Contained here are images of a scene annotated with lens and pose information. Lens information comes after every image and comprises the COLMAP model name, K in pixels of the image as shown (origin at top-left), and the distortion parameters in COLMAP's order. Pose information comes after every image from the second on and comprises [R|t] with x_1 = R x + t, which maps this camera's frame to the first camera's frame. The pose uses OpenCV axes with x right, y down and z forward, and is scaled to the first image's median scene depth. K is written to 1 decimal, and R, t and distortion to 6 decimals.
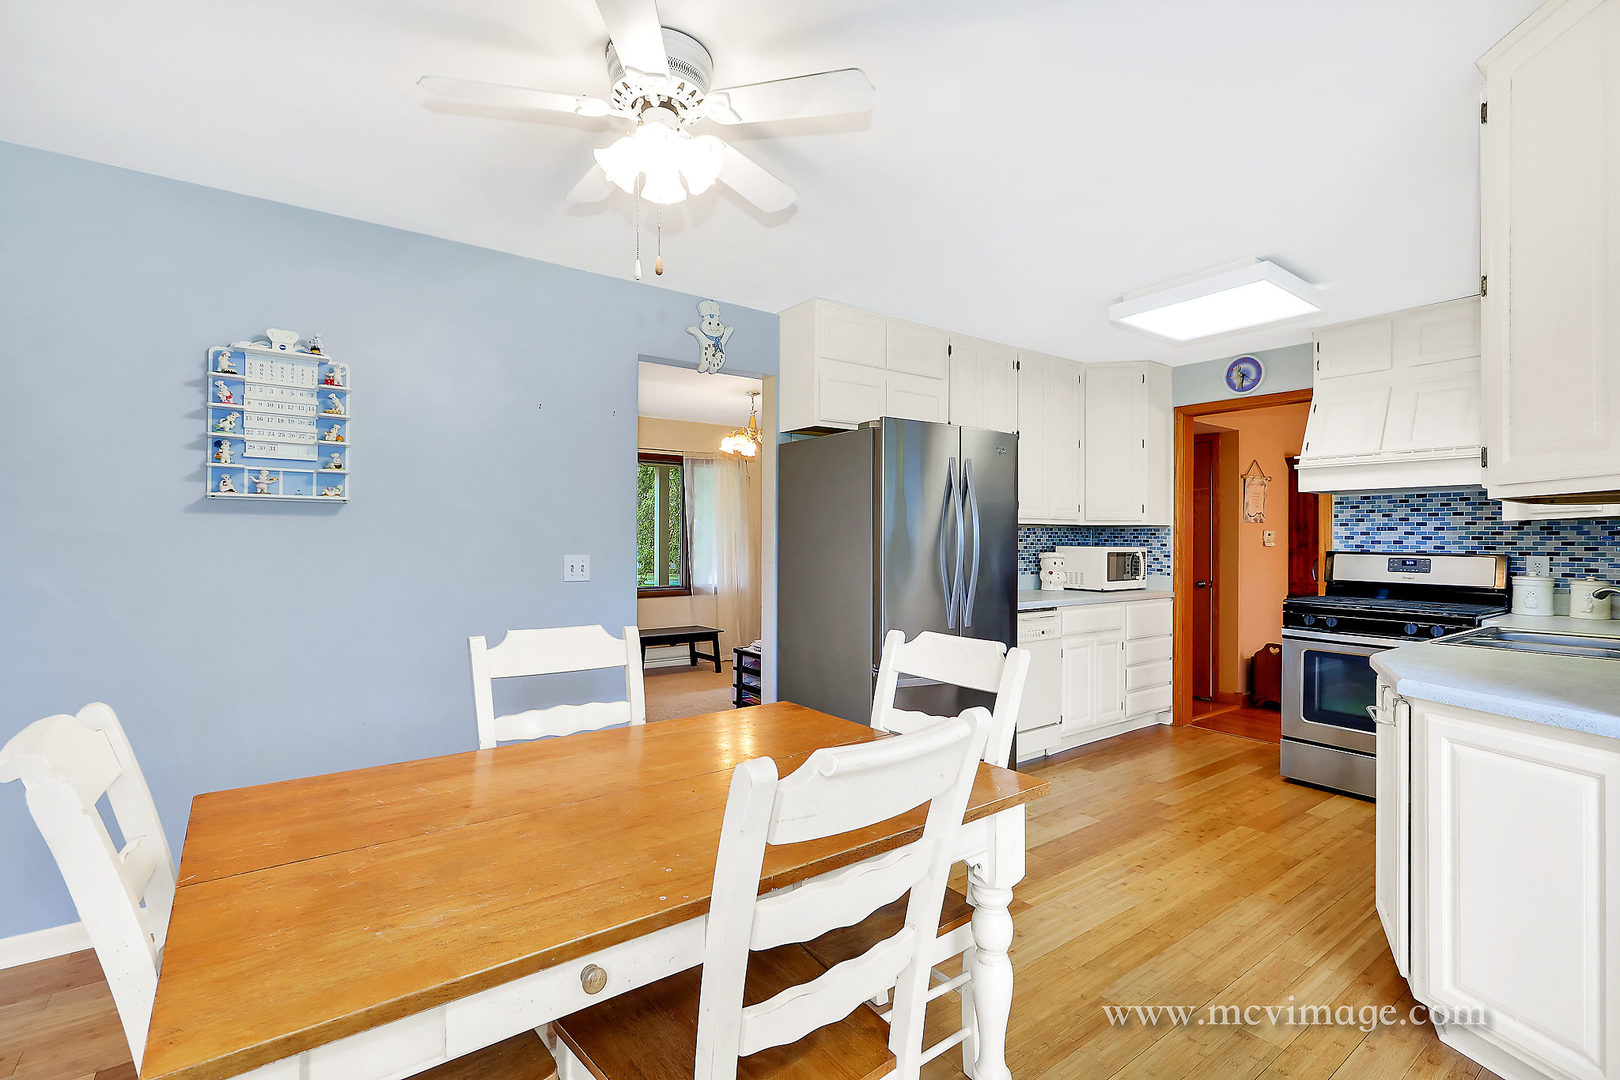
lens RADIAL K [[744.0, 0, 805.6], [0, 744.0, 531.9], [0, 0, 1]] dist [0.005861, 0.001009]
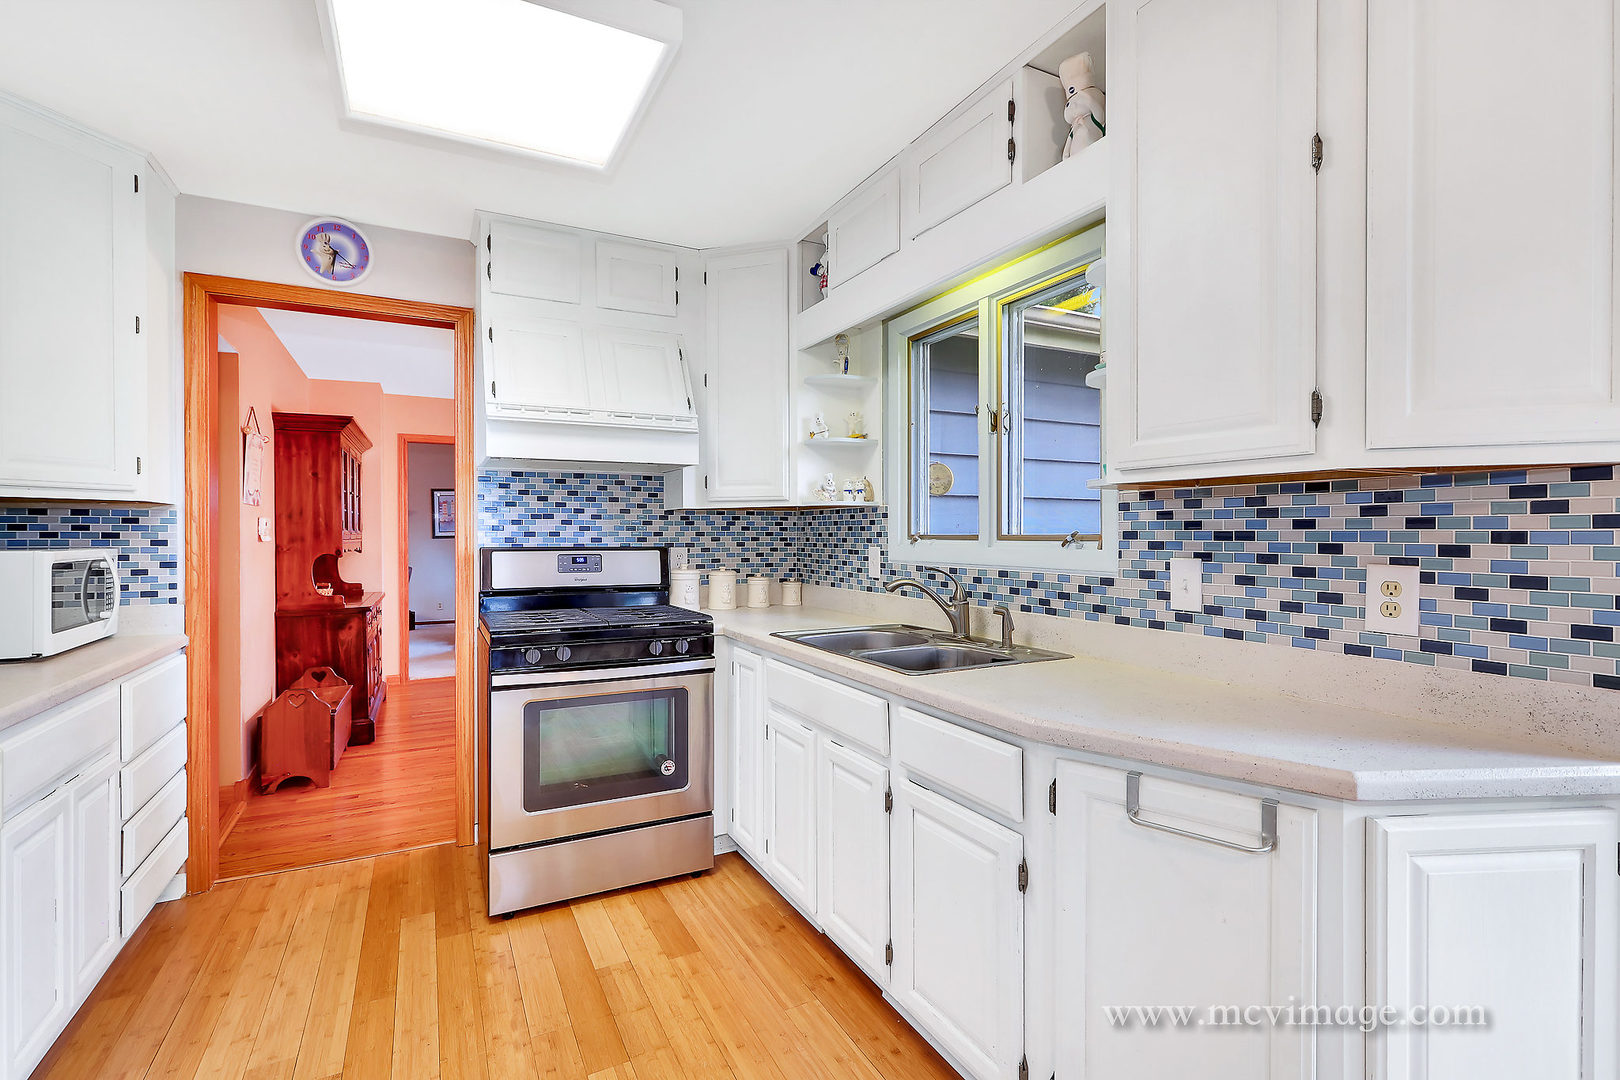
lens RADIAL K [[744.0, 0, 800.2], [0, 744.0, 535.4], [0, 0, 1]] dist [0.005861, 0.001009]
pose [[0.168836, -0.009233, 0.985601, 0.074688], [-0.006470, 0.999924, 0.010476, 0.005666], [-0.985623, -0.008146, 0.168764, 0.613267]]
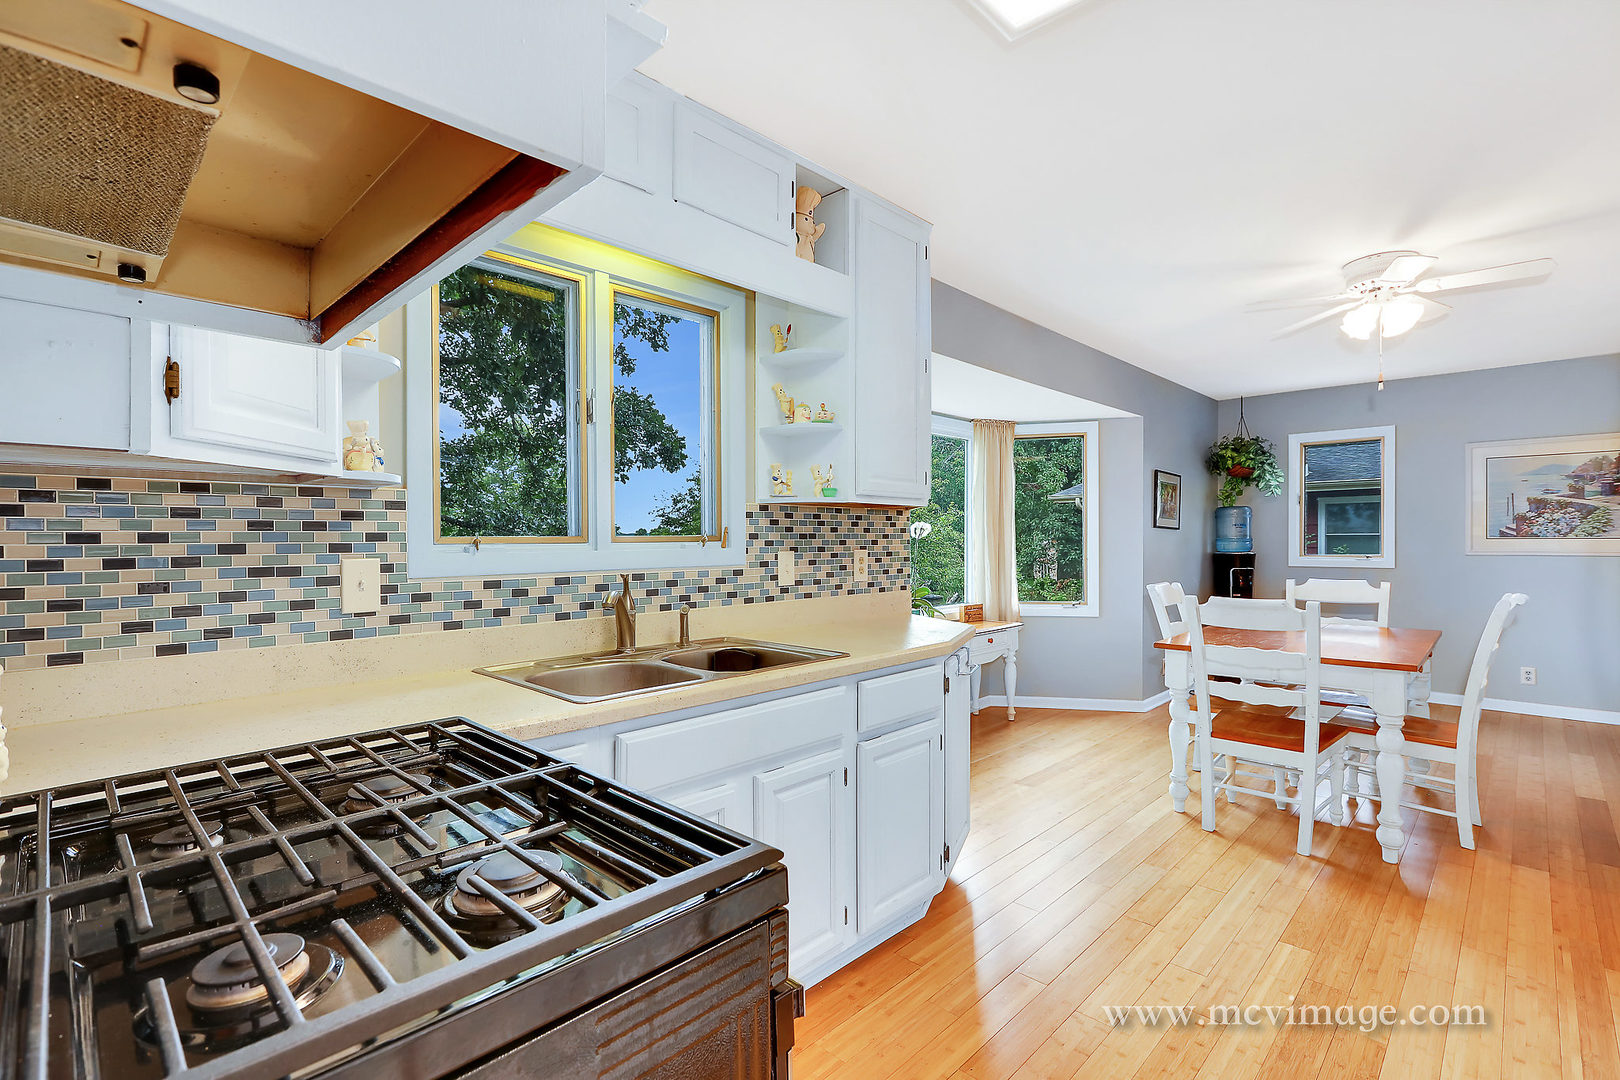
lens RADIAL K [[744.0, 0, 814.6], [0, 744.0, 541.3], [0, 0, 1]] dist [0.005861, 0.001009]
pose [[-0.986113, -0.001289, -0.166068, 0.625895], [-0.000642, 0.999992, -0.003950, 0.015896], [0.166072, -0.003788, -0.986106, 1.119801]]
